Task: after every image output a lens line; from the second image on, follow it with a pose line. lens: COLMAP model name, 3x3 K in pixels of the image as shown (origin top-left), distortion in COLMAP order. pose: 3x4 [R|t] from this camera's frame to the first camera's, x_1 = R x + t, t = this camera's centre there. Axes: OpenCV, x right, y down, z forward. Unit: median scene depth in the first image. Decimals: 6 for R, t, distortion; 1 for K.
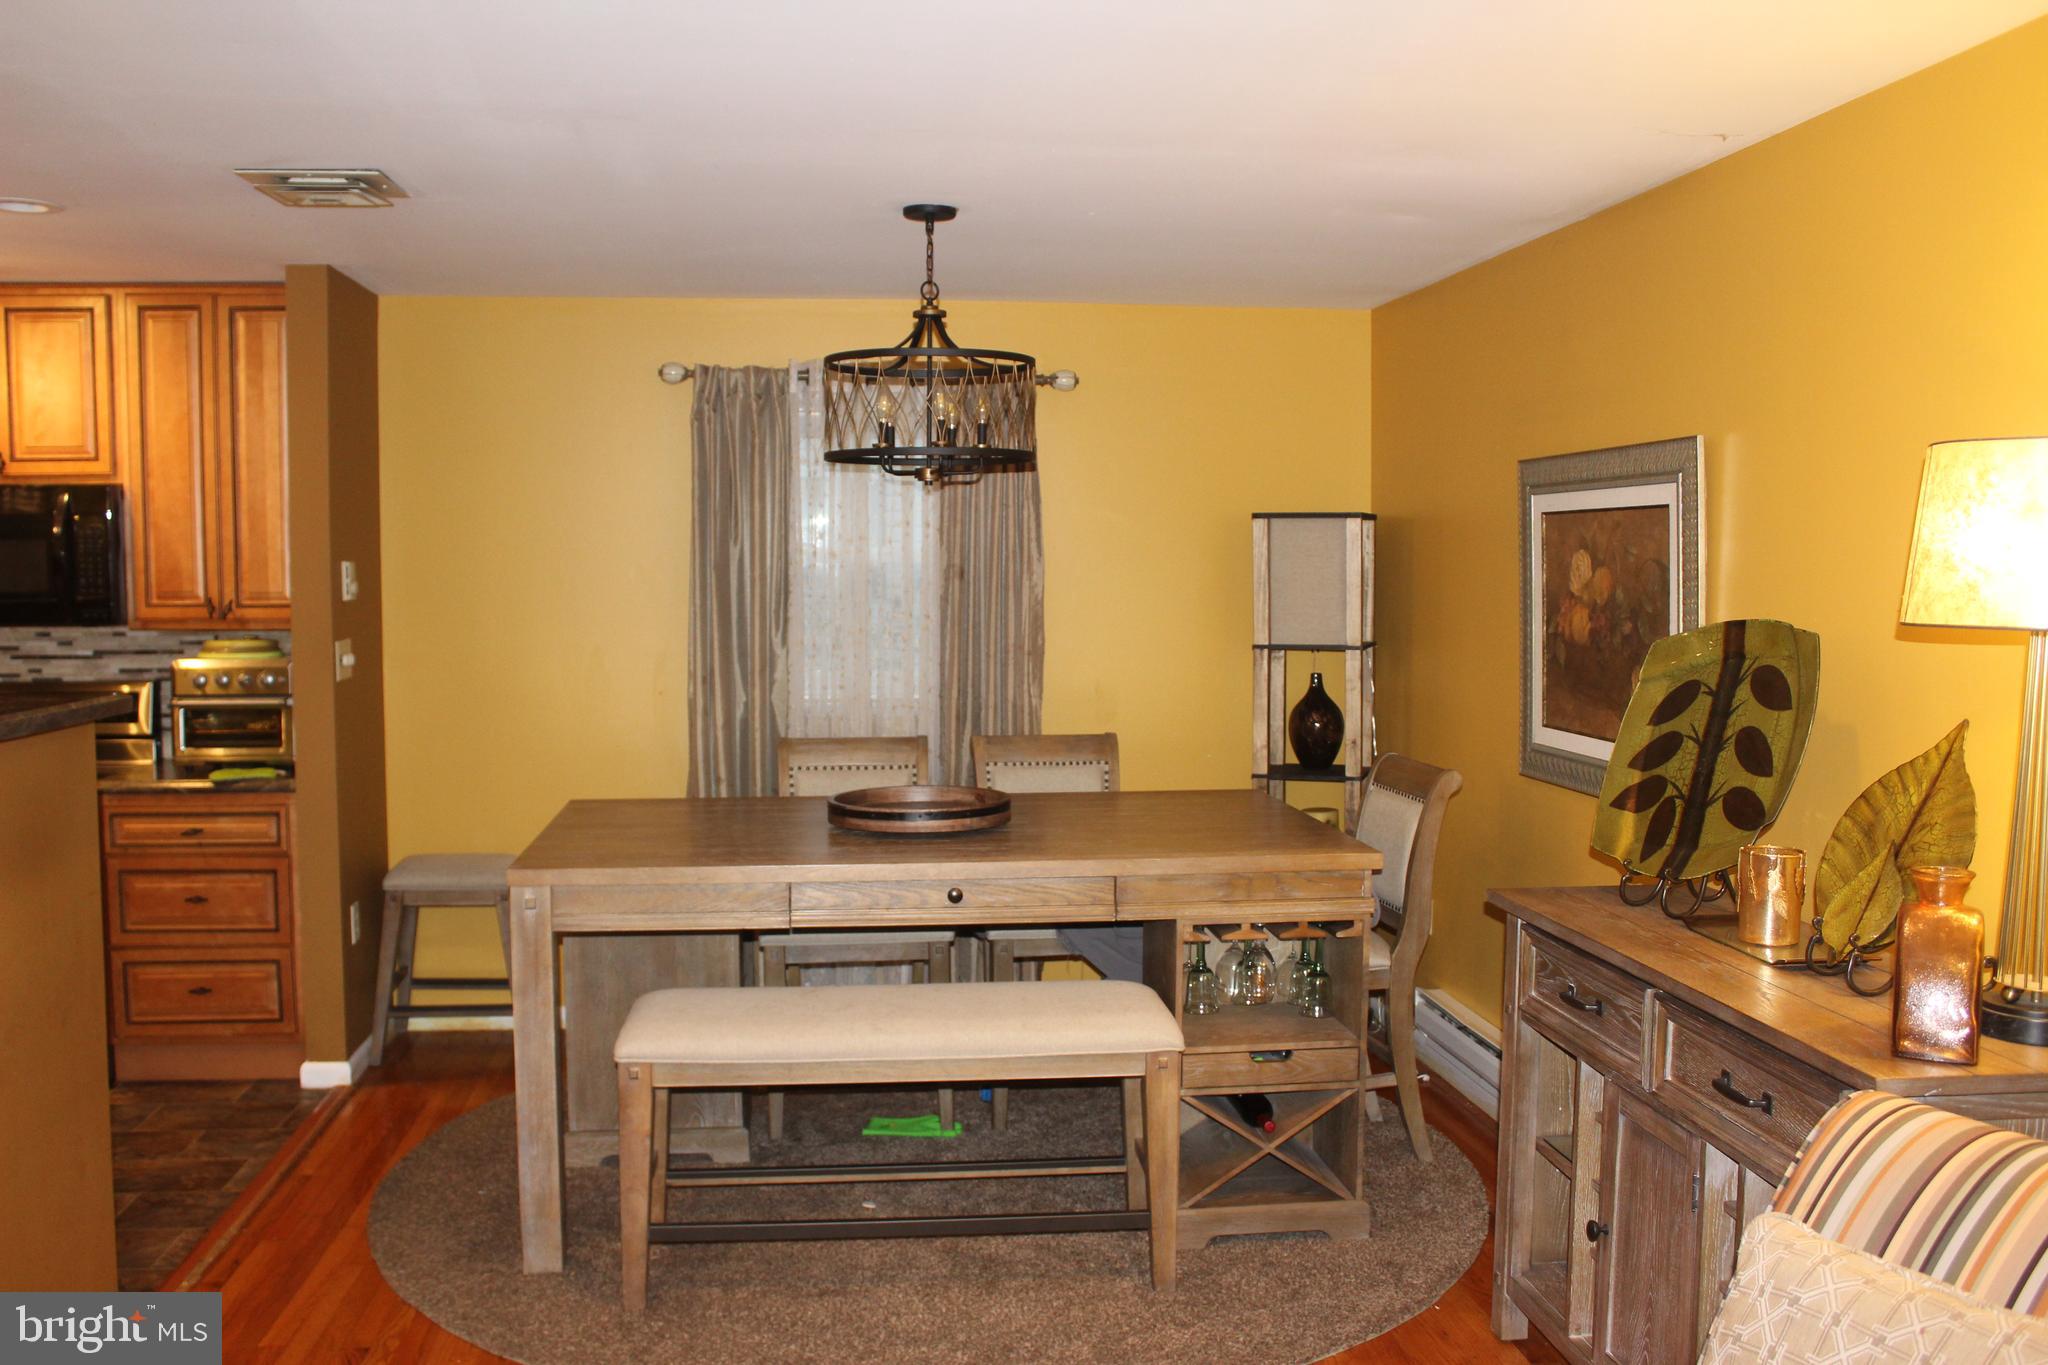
lens RADIAL K [[1792.3, 0, 1008.4], [0, 1792.3, 678.7], [0, 0, 1]] dist [-0.102470, 0.032098]
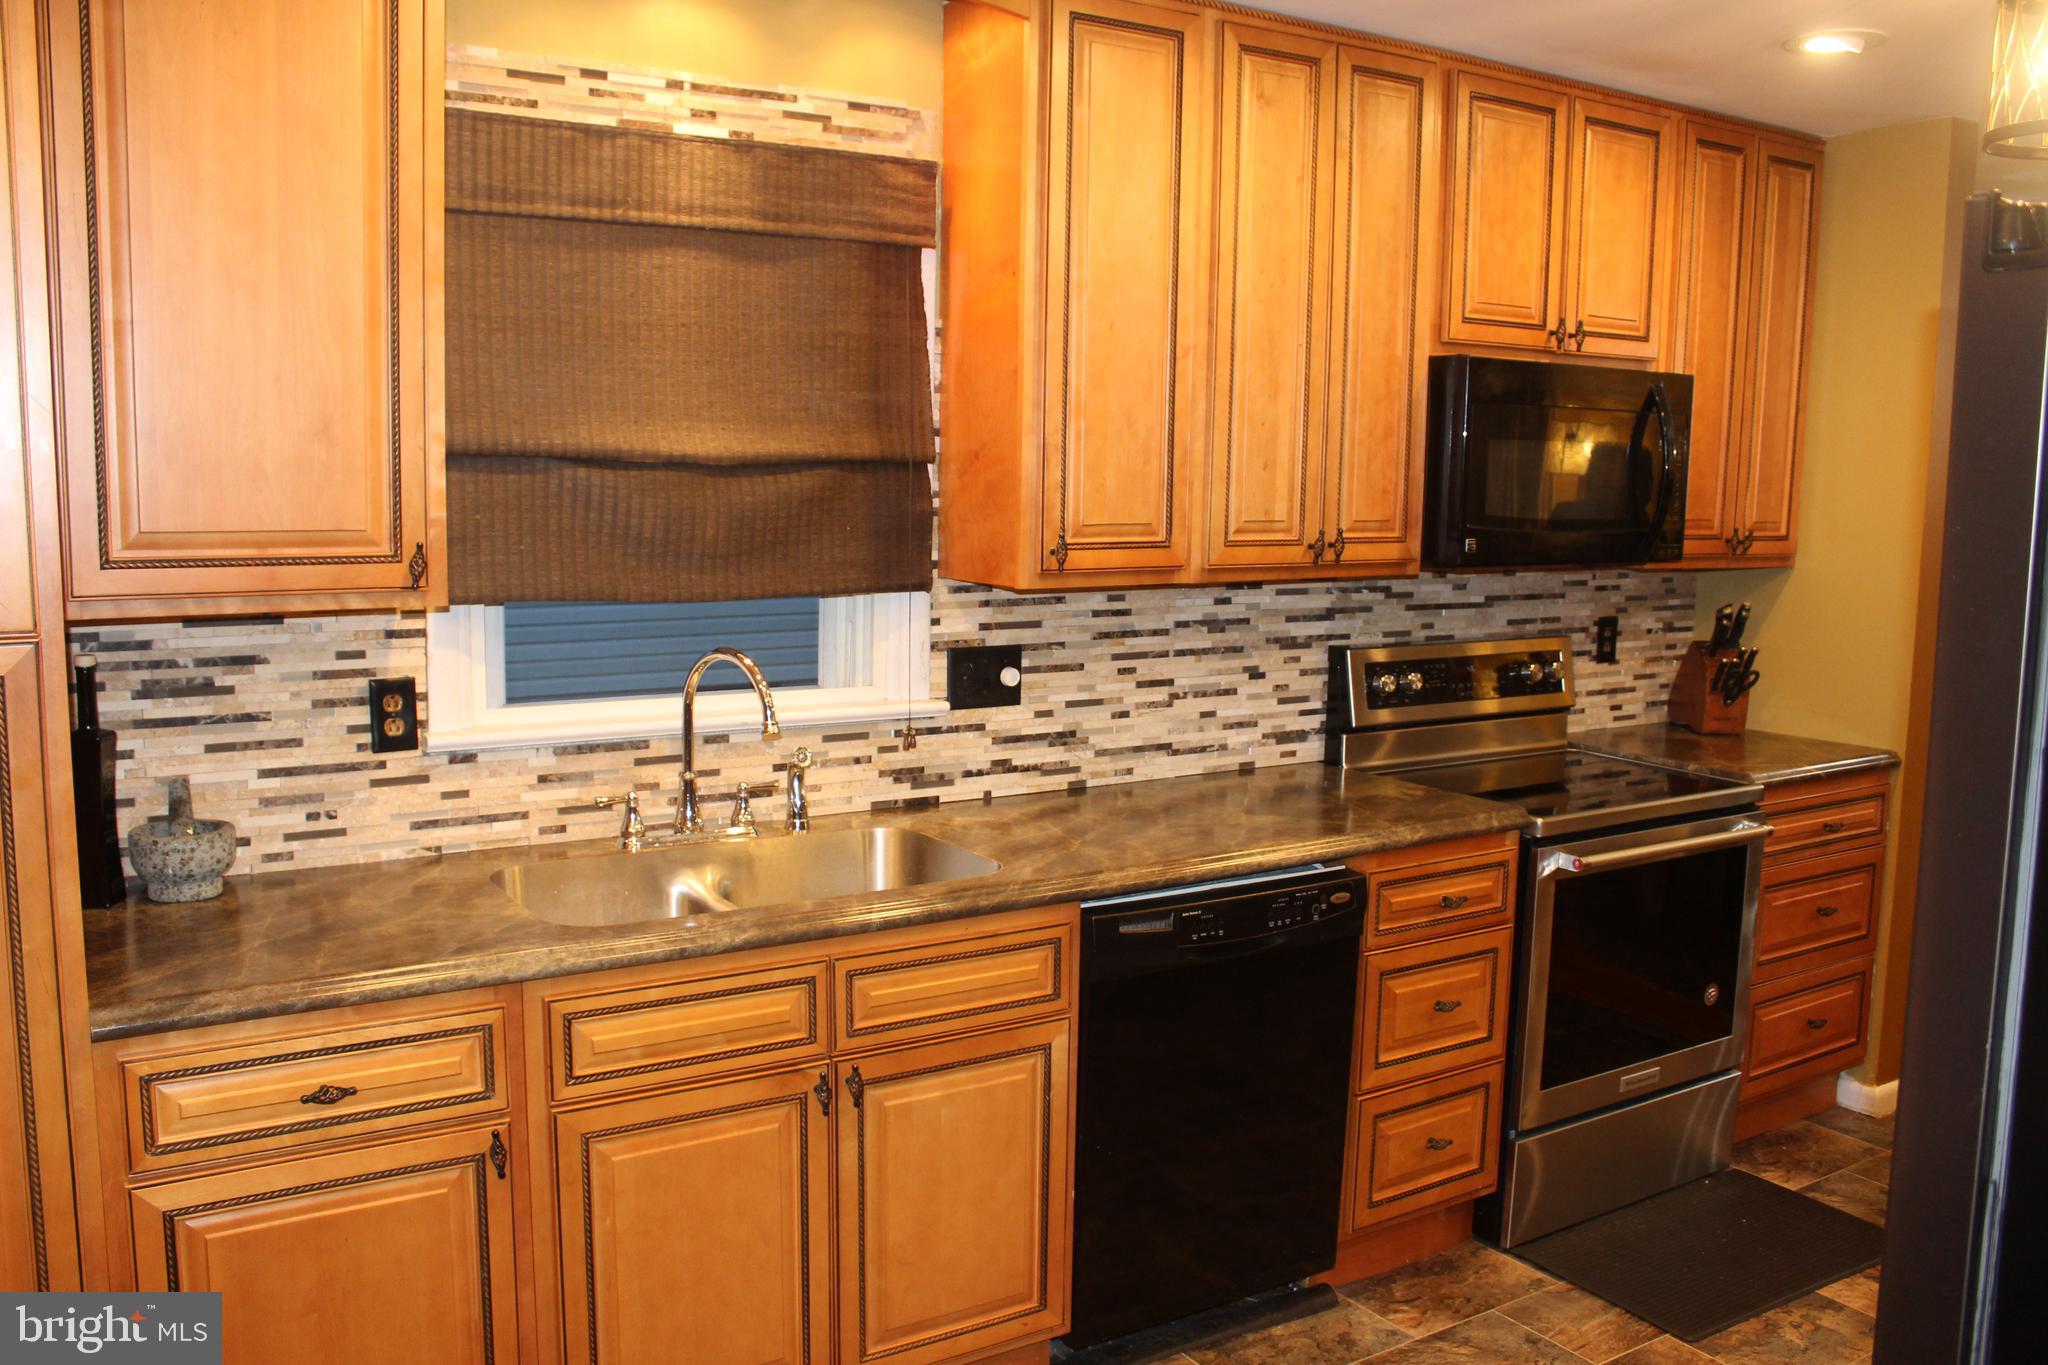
lens RADIAL K [[1696.7, 0, 997.7], [0, 1696.7, 679.9], [0, 0, 1]] dist [-0.160390, 0.130412]
pose [[0.898515, -0.043656, 0.436766, -1.095669], [0.017404, 0.997803, 0.063929, -0.031818], [-0.438597, -0.049840, 0.897301, 0.493054]]
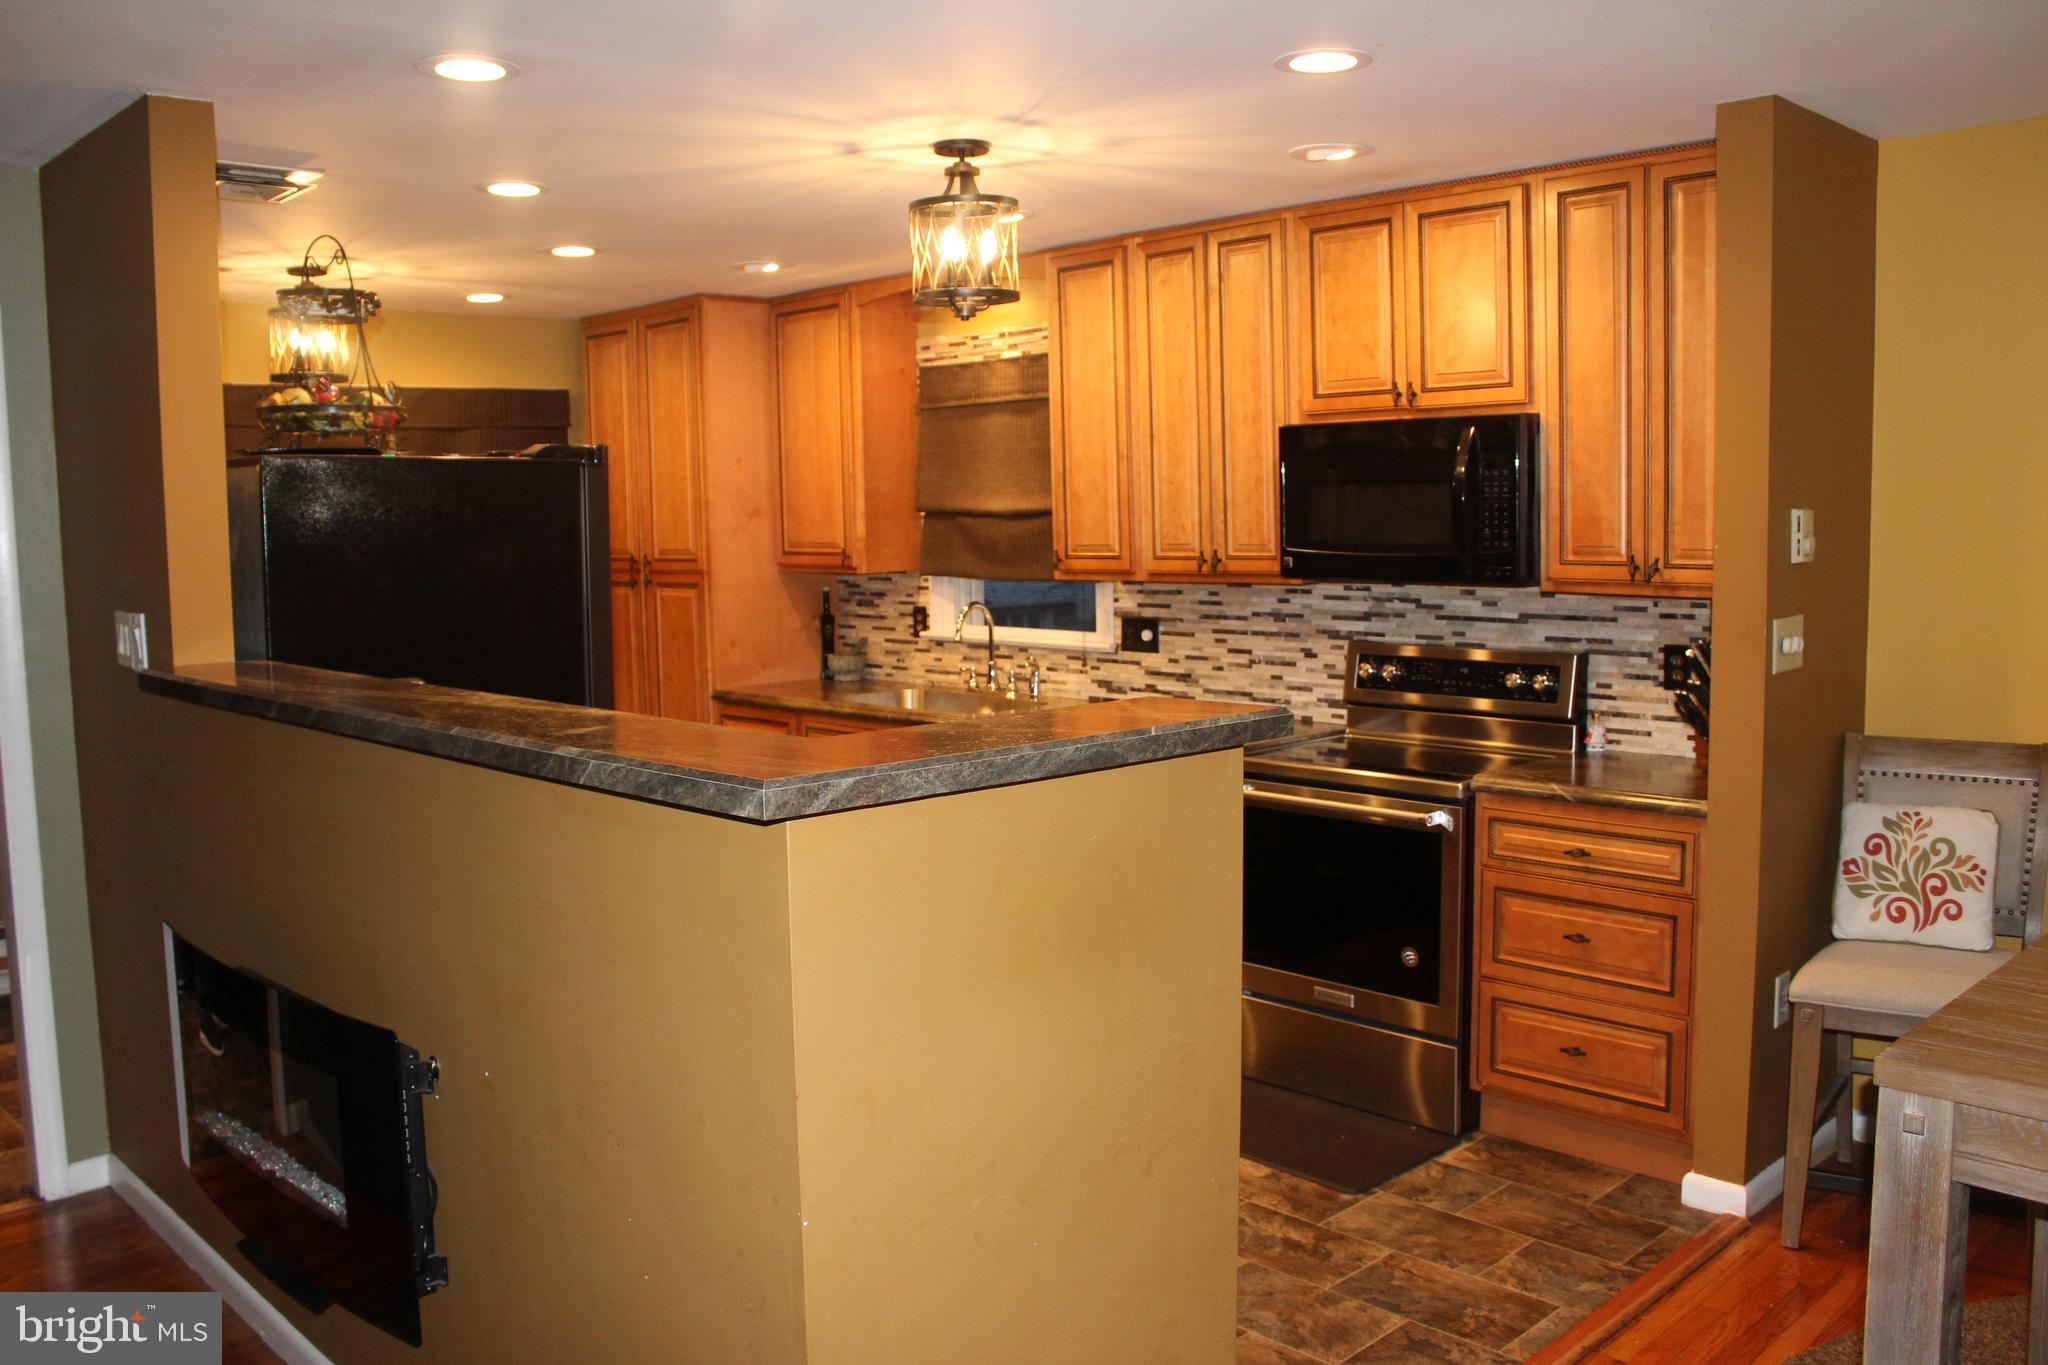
lens RADIAL K [[1696.7, 0, 1008.3], [0, 1696.7, 680.2], [0, 0, 1]] dist [-0.160390, 0.130412]
pose [[0.609151, 0.068431, -0.790096, -0.034233], [-0.037872, 0.997644, 0.057208, -0.022517], [0.792149, -0.004926, 0.610308, 0.332574]]
